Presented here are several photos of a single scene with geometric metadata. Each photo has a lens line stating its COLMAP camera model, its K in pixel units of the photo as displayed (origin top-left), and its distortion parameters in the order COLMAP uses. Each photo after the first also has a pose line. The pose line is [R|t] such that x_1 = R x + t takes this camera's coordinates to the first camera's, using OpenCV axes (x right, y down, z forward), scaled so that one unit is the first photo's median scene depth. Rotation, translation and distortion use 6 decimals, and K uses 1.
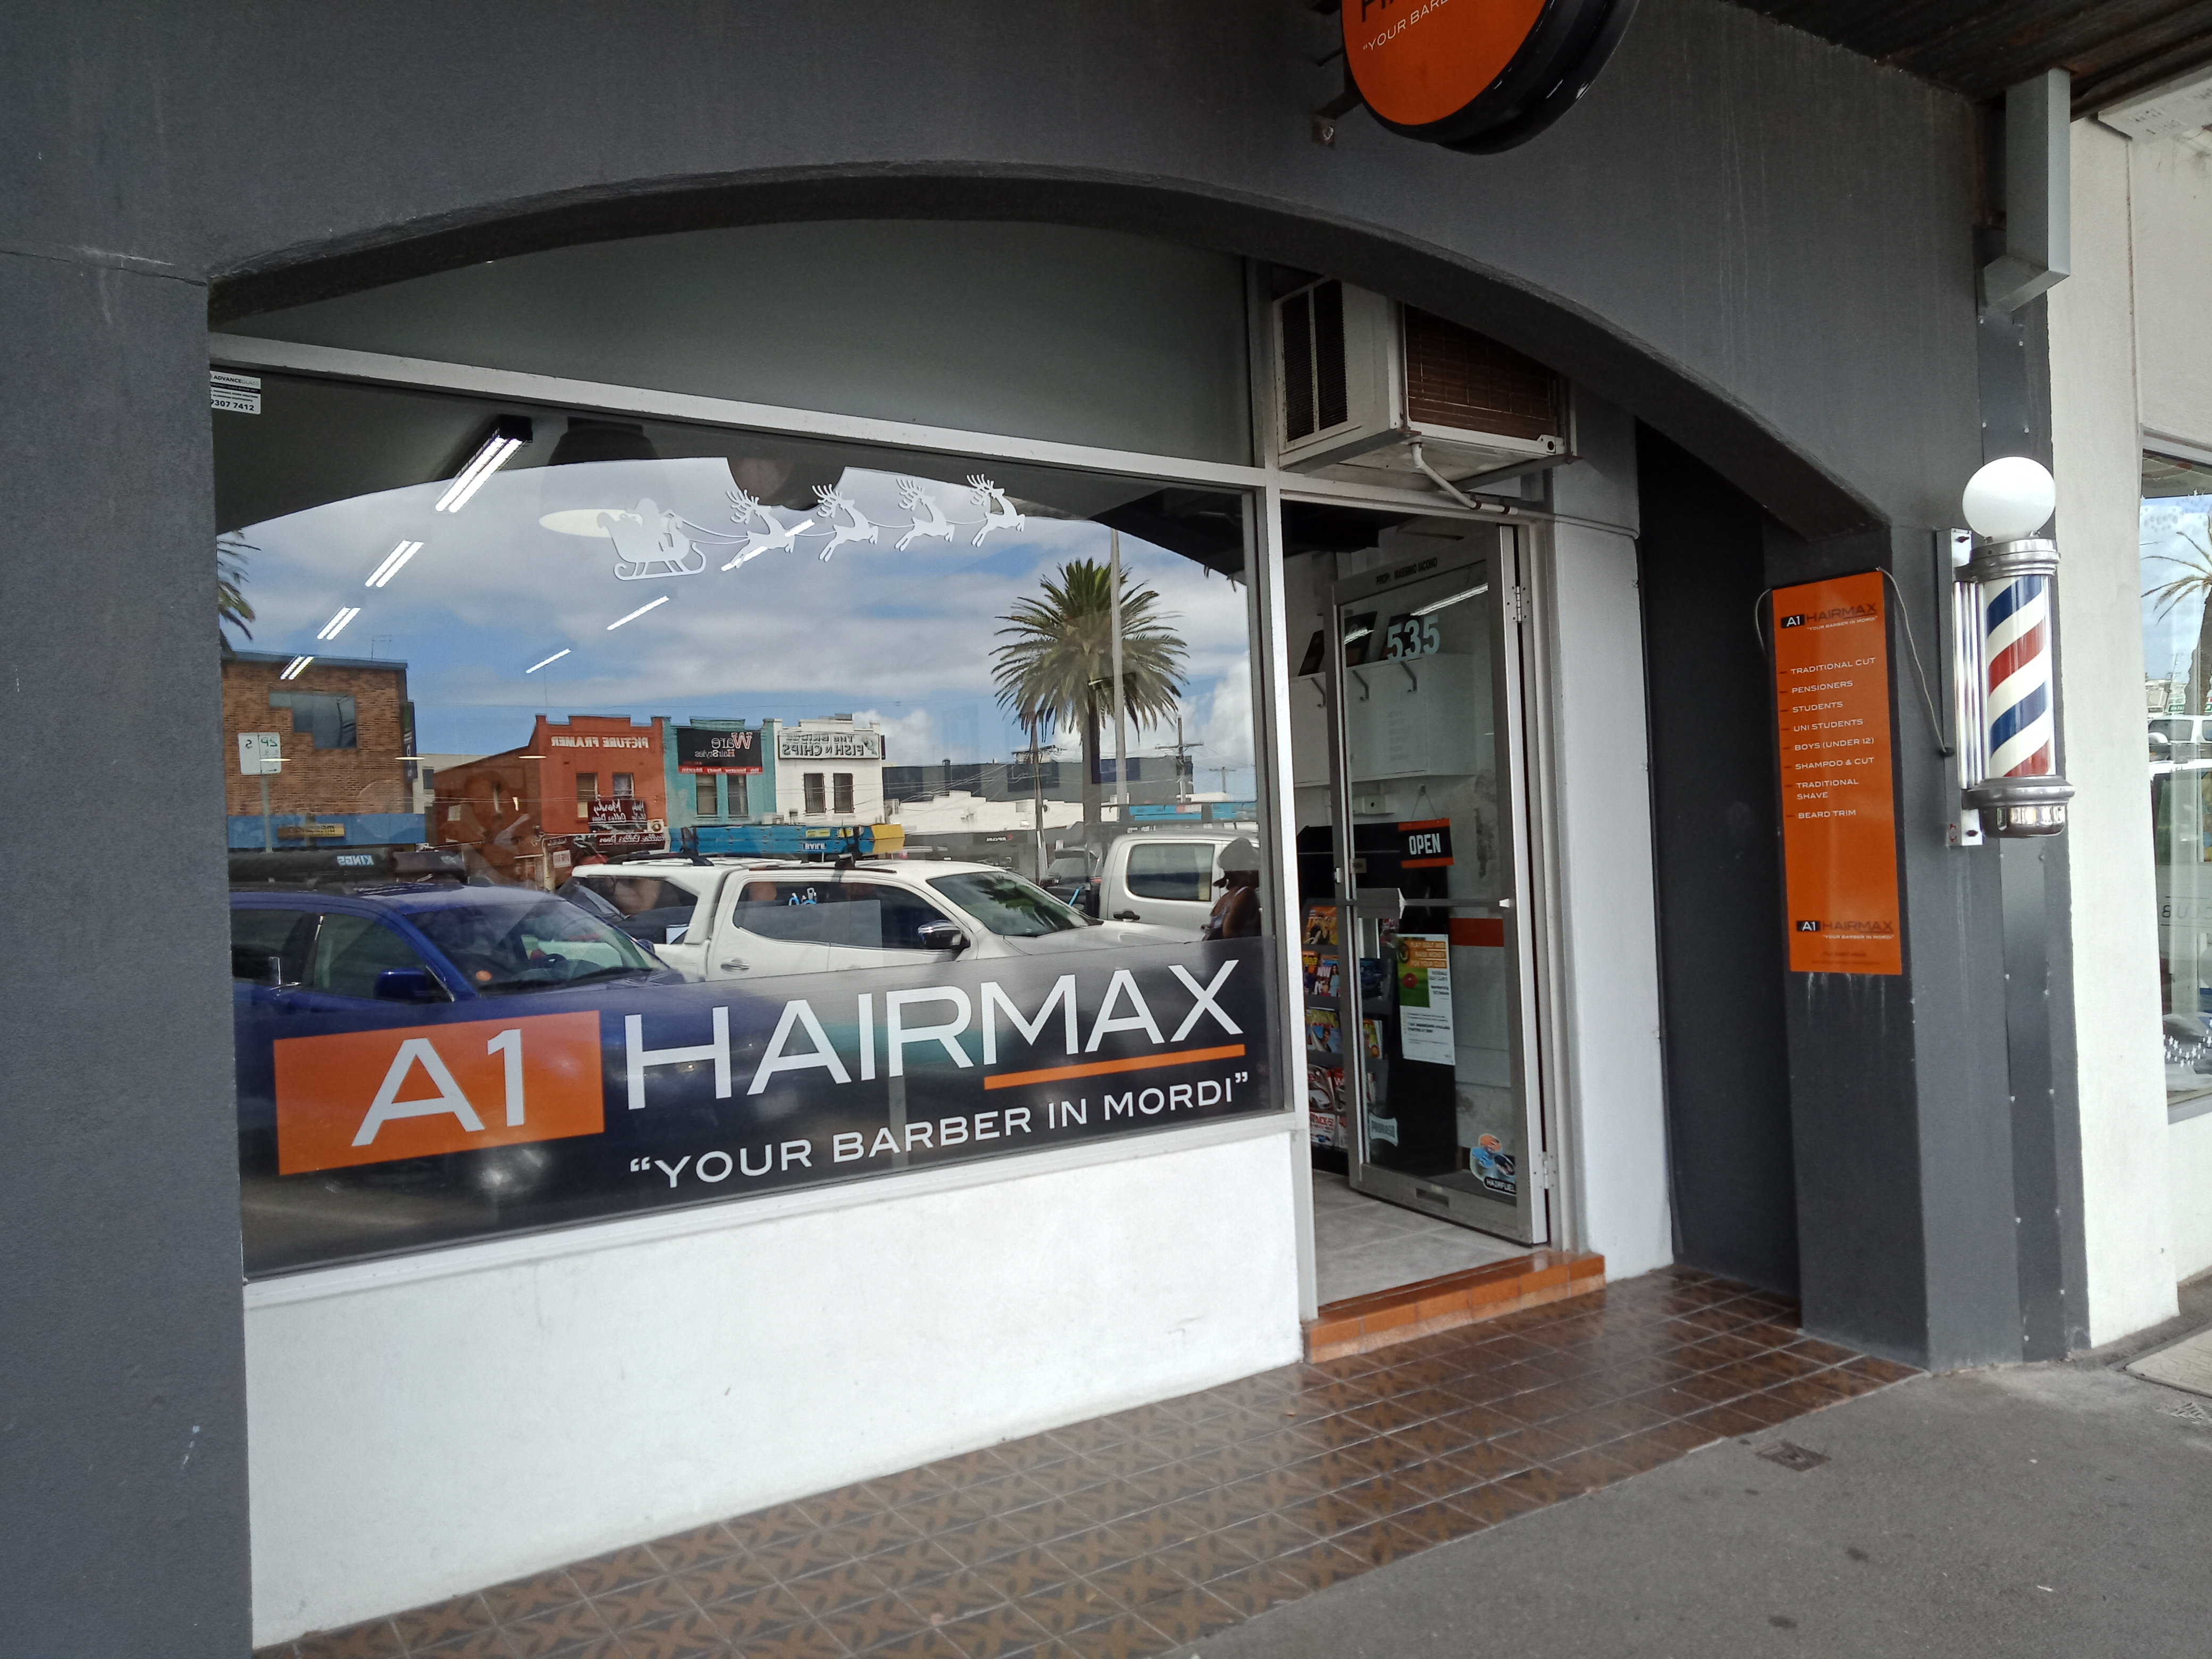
lens RADIAL K [[1591.1, 0, 1106.0], [0, 1591.1, 829.5], [0, 0, 1]] dist [0.027667, -0.006611]
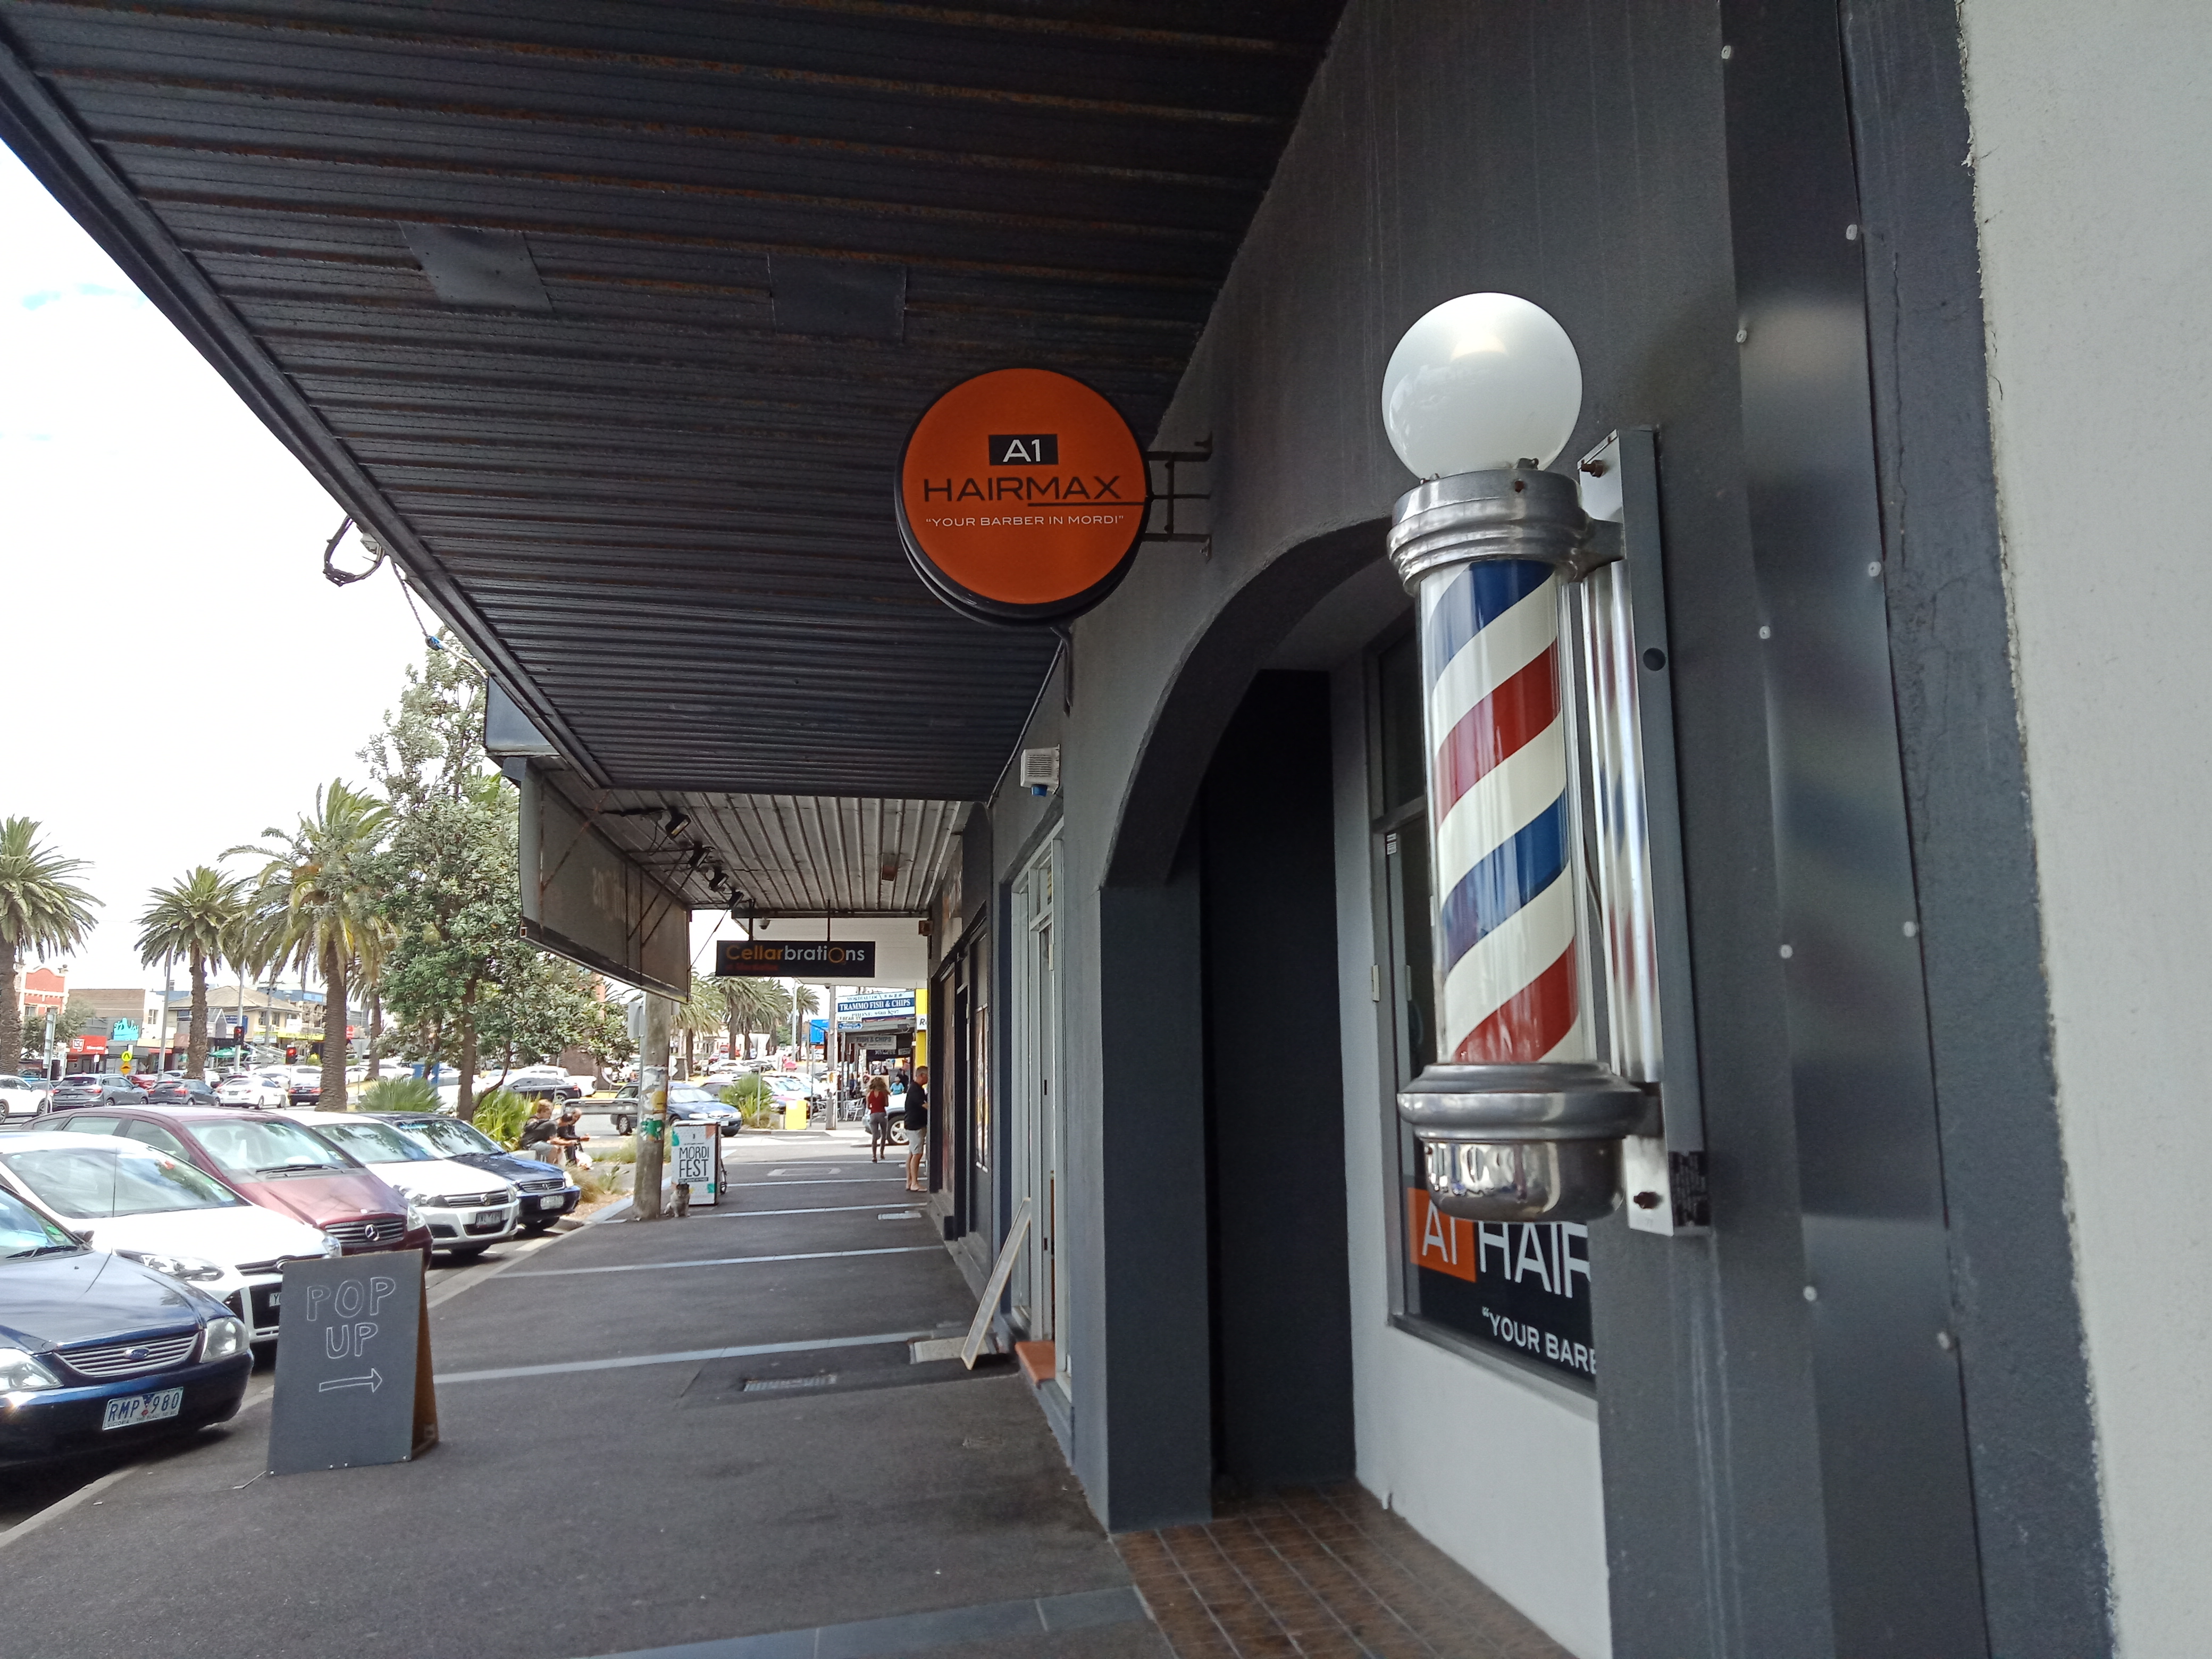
lens RADIAL K [[1591.1, 0, 1106.0], [0, 1591.1, 829.5], [0, 0, 1]] dist [0.027667, -0.006611]
pose [[-0.422761, -0.101909, -0.900493, 0.957418], [0.025931, 0.991890, -0.124427, -0.042413], [0.905870, -0.075953, -0.416690, 1.049880]]
